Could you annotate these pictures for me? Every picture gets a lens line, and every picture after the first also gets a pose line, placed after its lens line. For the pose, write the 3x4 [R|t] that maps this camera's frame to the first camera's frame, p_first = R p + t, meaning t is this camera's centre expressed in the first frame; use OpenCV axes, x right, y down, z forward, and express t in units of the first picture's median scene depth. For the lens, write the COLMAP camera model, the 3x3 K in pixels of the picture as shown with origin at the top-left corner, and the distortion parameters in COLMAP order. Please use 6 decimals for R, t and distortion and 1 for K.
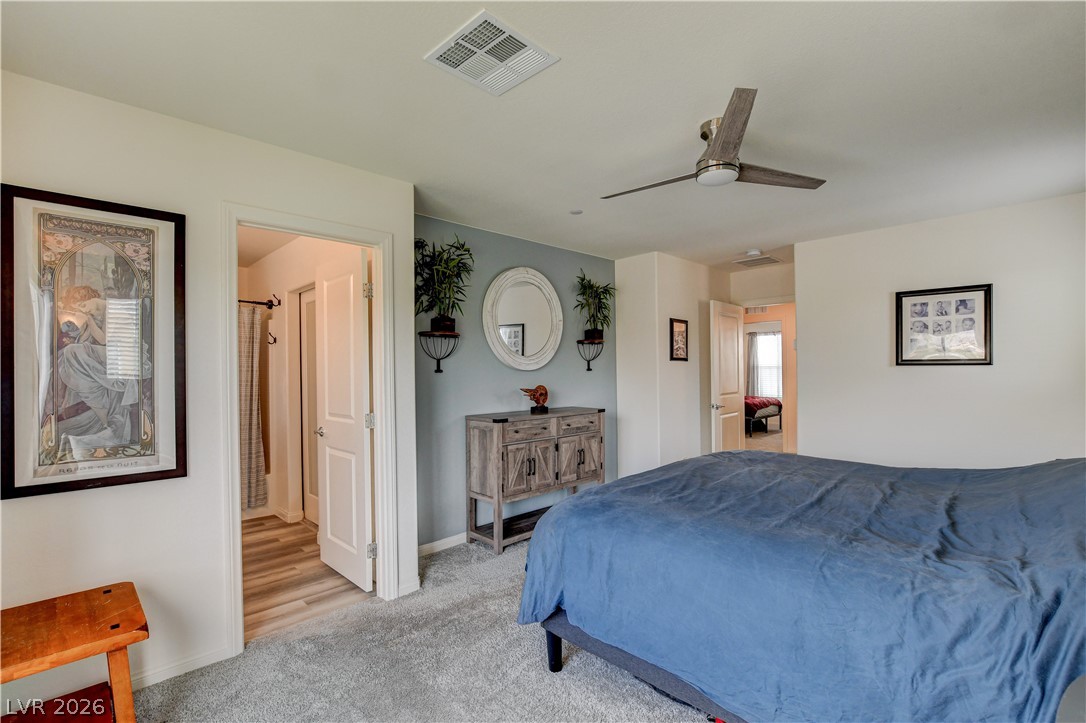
lens RADIAL K [[488.6, 0, 543.4], [0, 488.6, 363.9], [0, 0, 1]] dist [-0.021148, 0.000013]
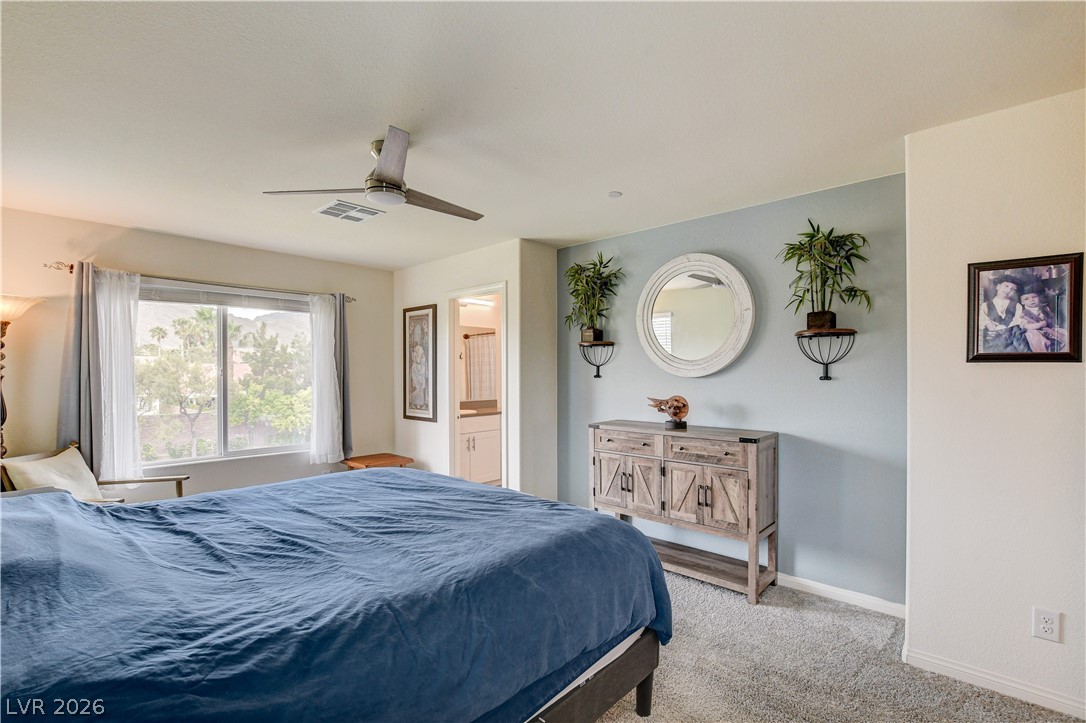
lens RADIAL K [[488.6, 0, 541.9], [0, 488.6, 371.5], [0, 0, 1]] dist [-0.021148, 0.000013]
pose [[0.060332, 0.007493, -0.998150, 0.843560], [0.010800, 0.999908, 0.008159, -0.006851], [0.998120, -0.011272, 0.060245, 0.754300]]
